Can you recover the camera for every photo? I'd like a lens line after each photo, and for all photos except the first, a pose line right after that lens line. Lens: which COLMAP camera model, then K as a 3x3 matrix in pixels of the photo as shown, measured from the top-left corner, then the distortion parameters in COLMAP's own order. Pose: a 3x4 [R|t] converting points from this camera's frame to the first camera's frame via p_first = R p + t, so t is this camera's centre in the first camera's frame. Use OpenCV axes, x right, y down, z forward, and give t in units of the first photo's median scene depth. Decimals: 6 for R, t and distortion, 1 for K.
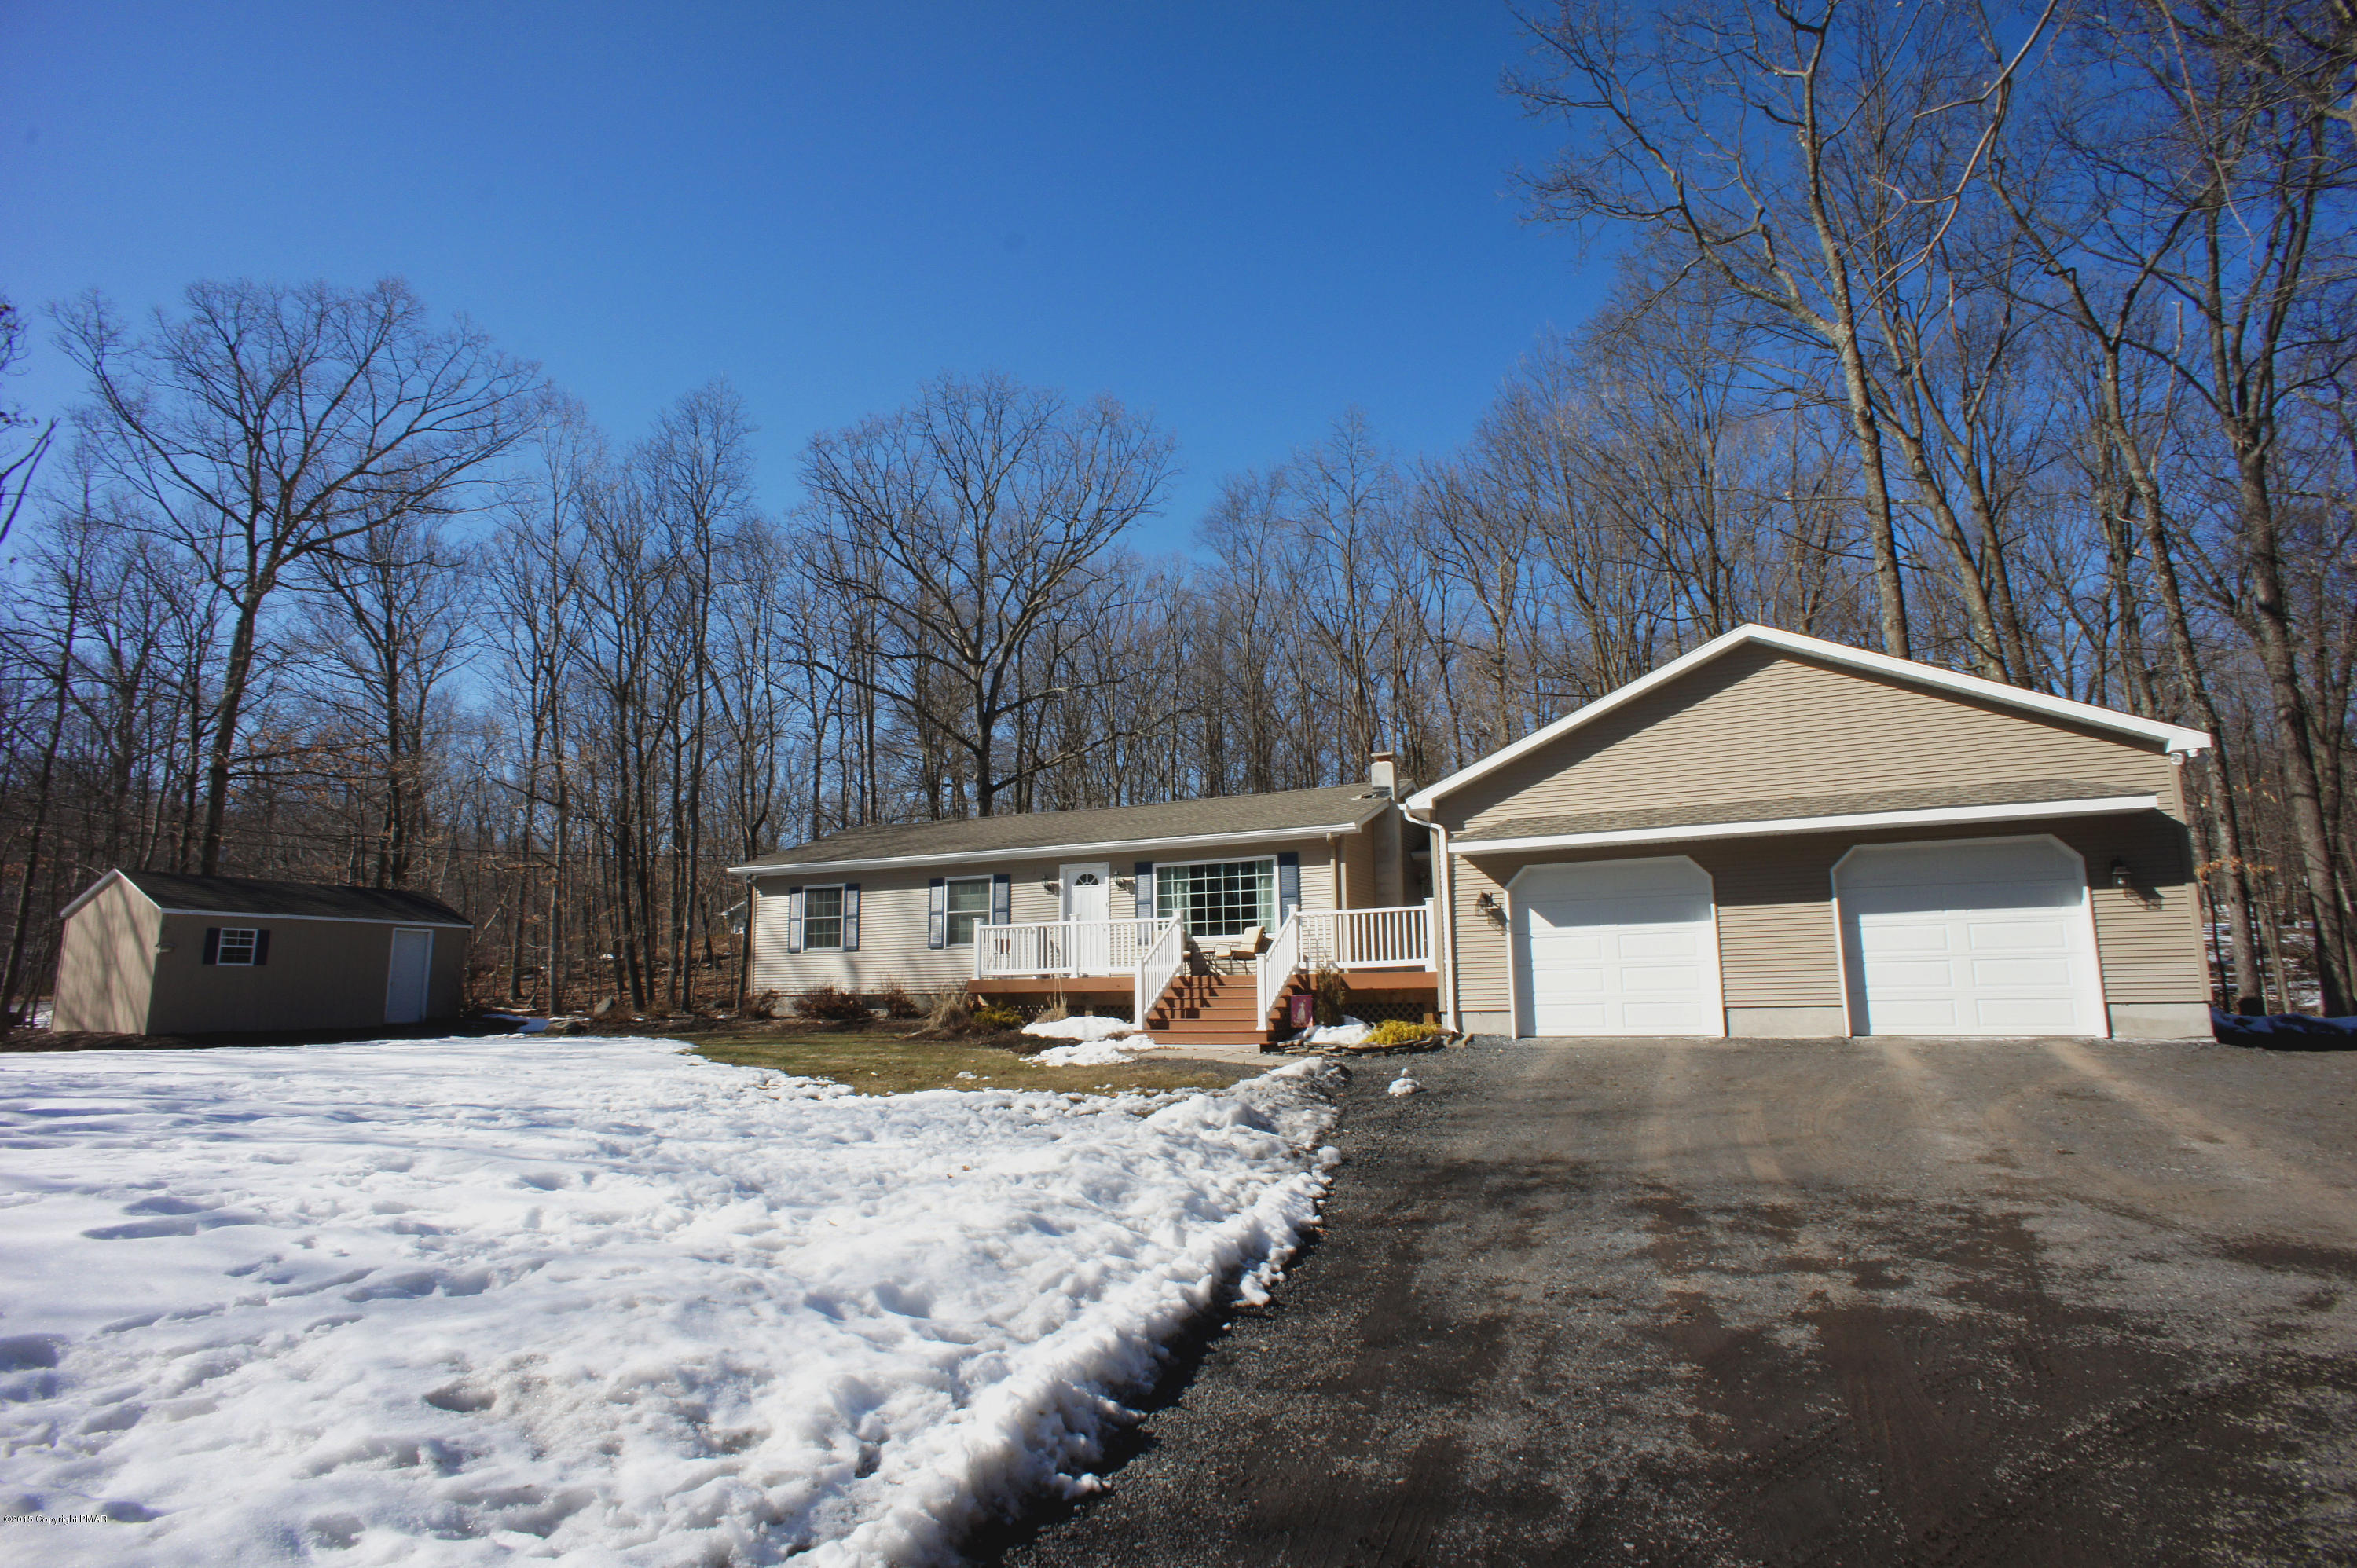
lens RADIAL K [[1259.3, 0, 1187.2], [0, 1259.3, 779.4], [0, 0, 1]] dist [-0.067532, 0.052896]
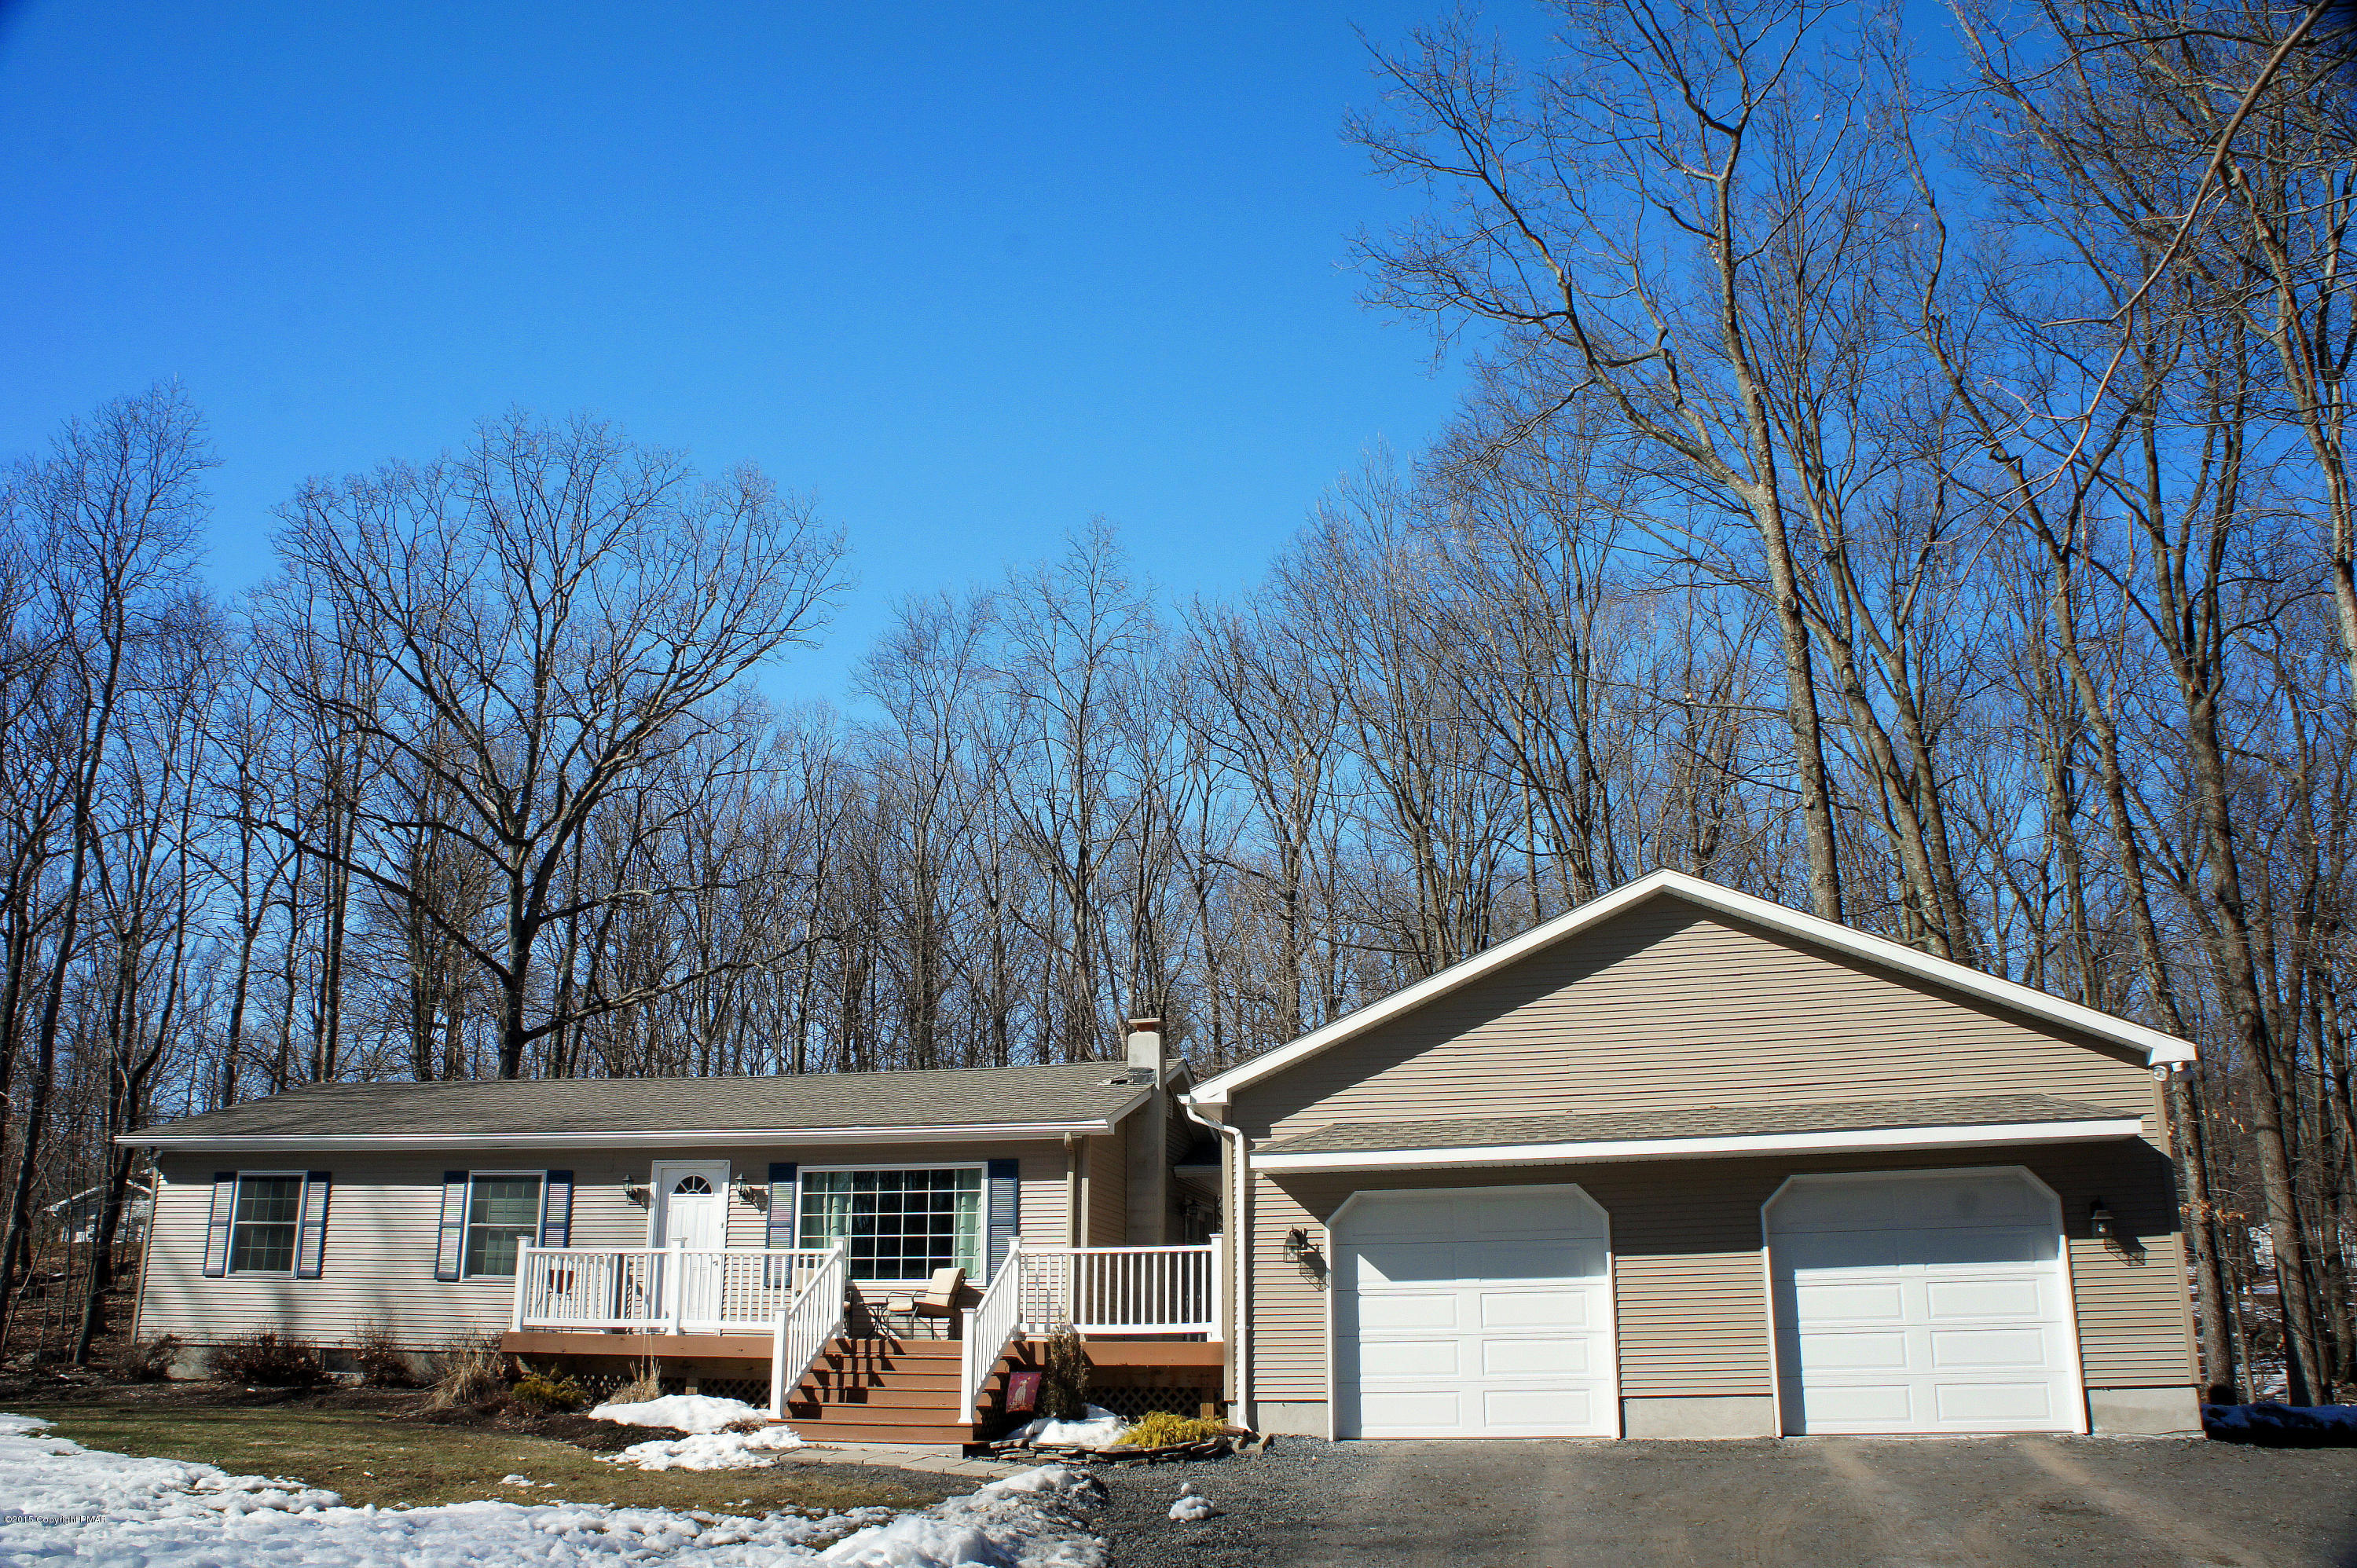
lens RADIAL K [[1875.2, 0, 1186.4], [0, 1875.2, 792.0], [0, 0, 1]] dist [-0.176440, 0.145548]
pose [[0.976958, 0.078669, 0.198404, -0.033382], [-0.050653, 0.988494, -0.142530, 0.000600], [-0.207334, 0.129196, 0.969701, -0.011369]]
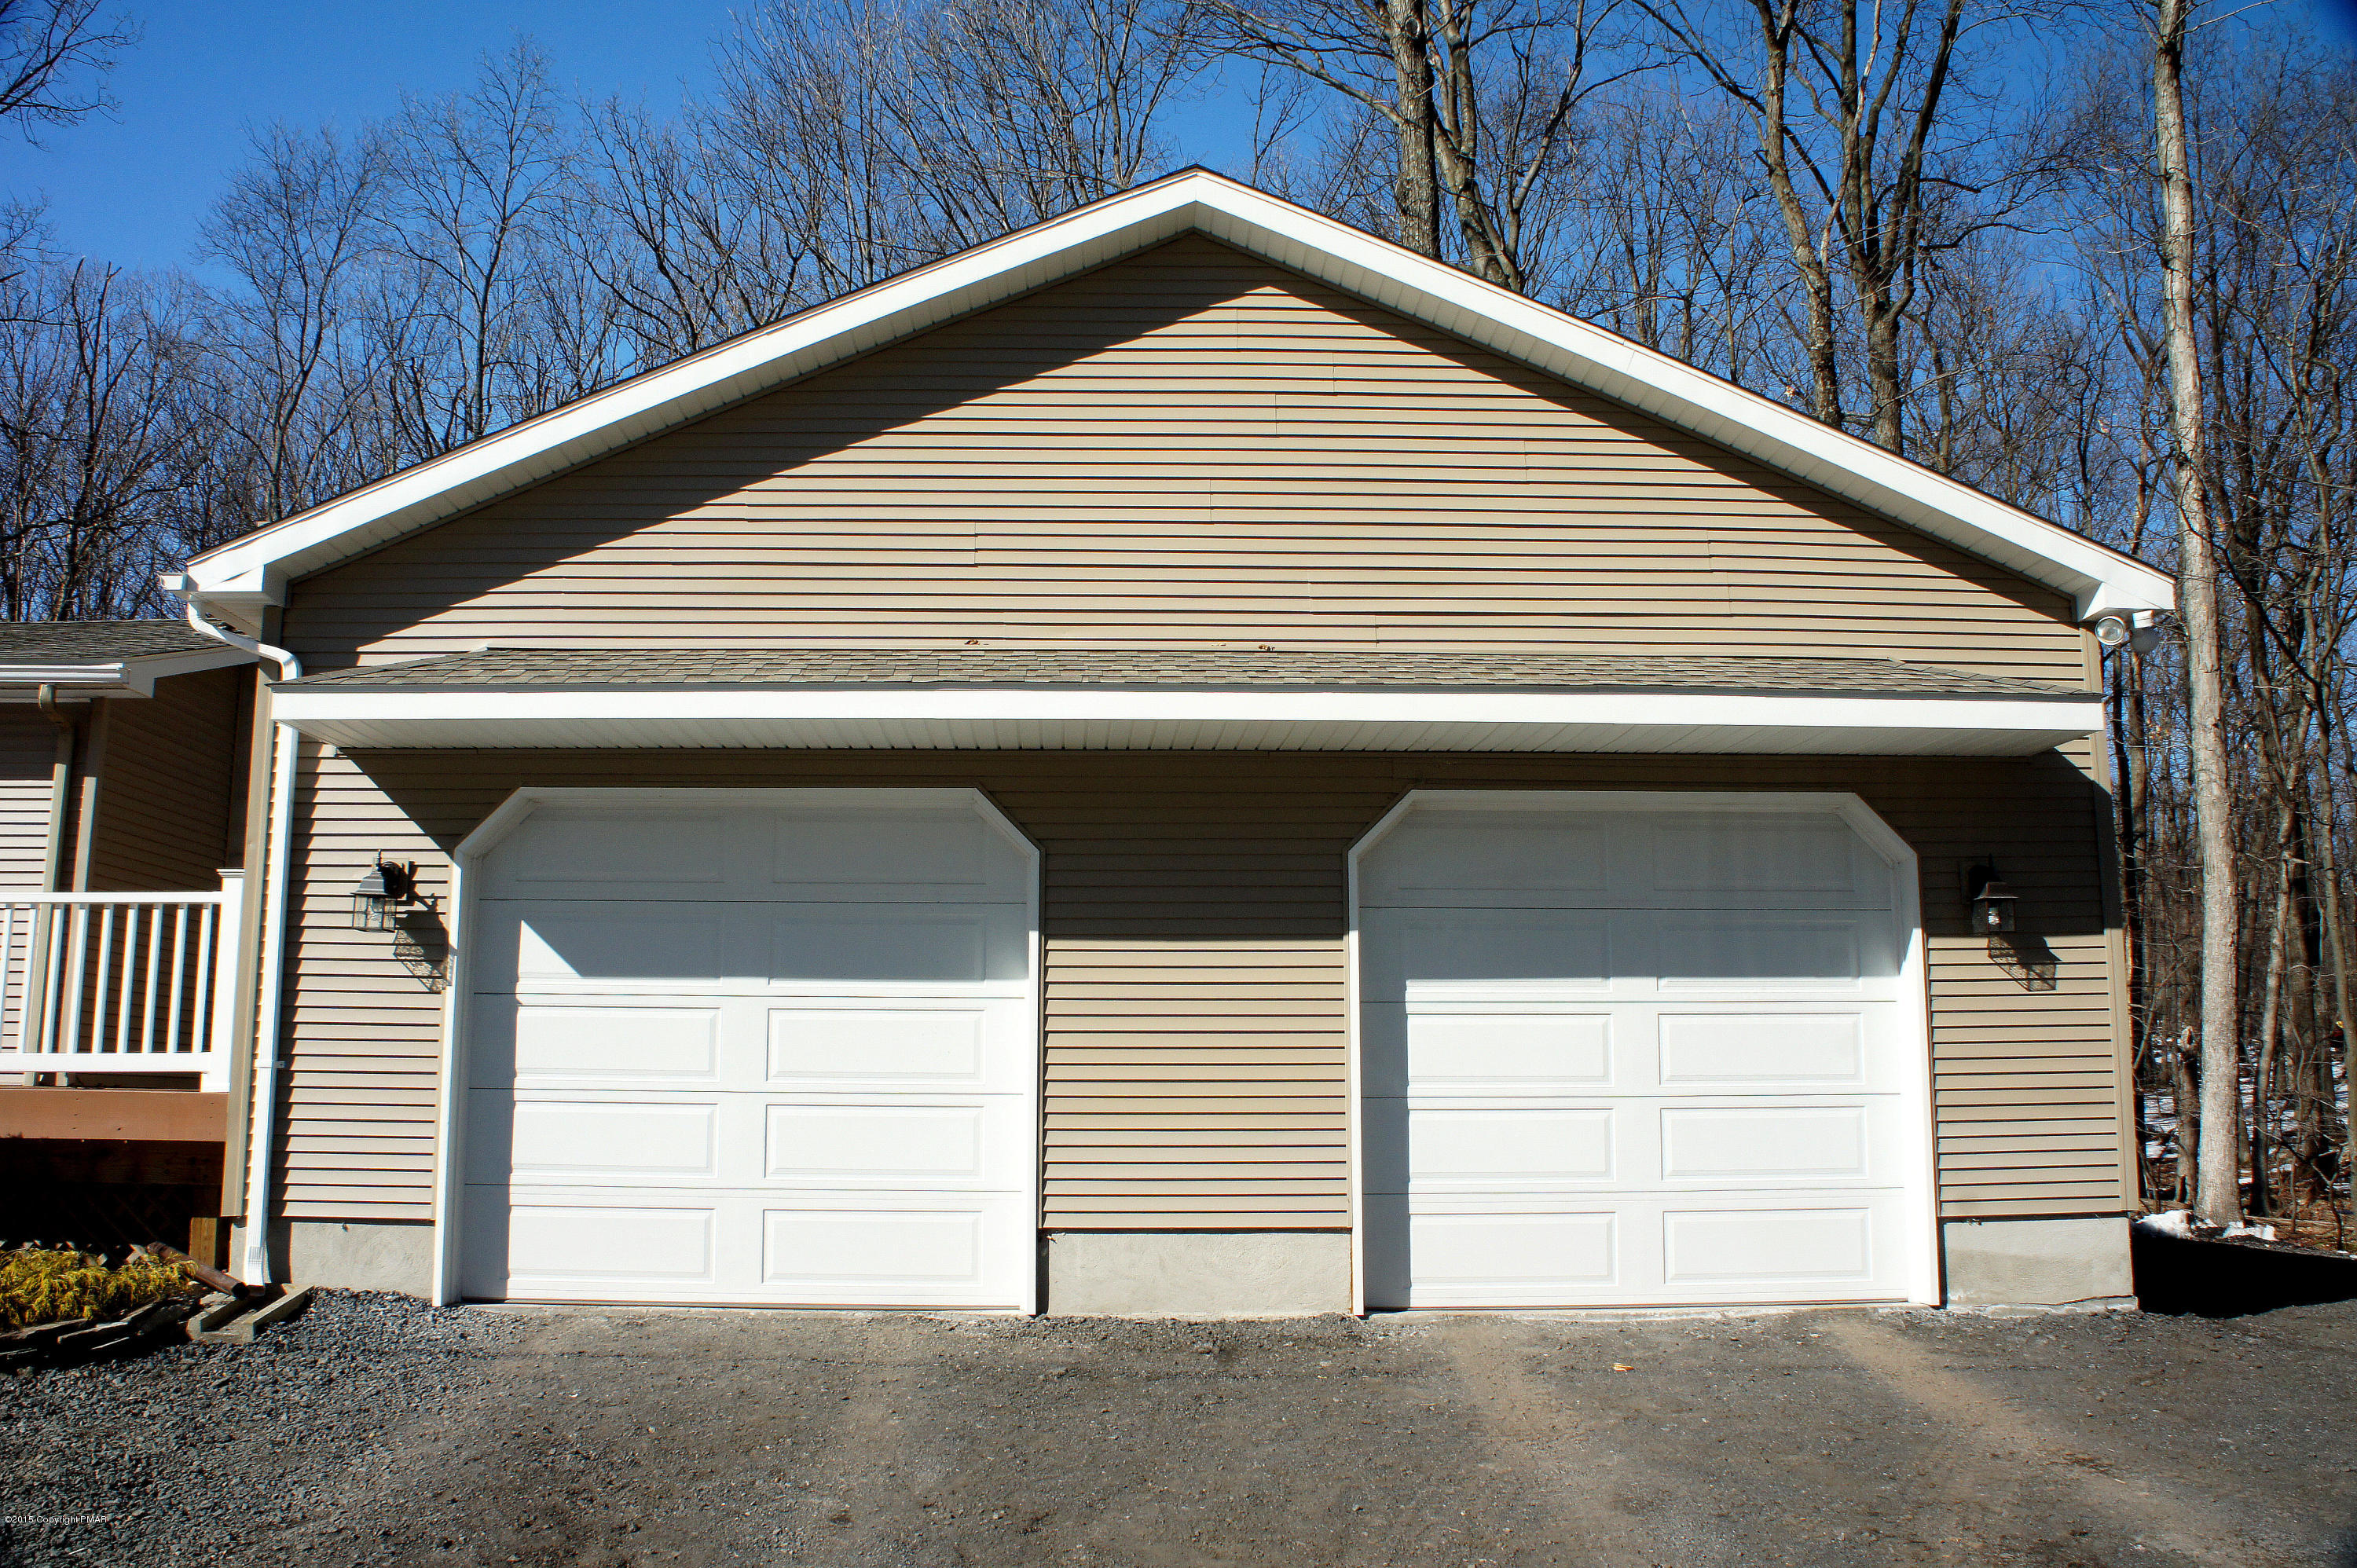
lens RADIAL K [[1875.2, 0, 1186.4], [0, 1875.2, 792.0], [0, 0, 1]] dist [-0.176440, 0.145548]
pose [[0.891197, 0.089936, 0.444611, 0.152822], [-0.089044, 0.995763, -0.022939, 0.047300], [-0.444791, -0.019147, 0.895430, 0.350556]]
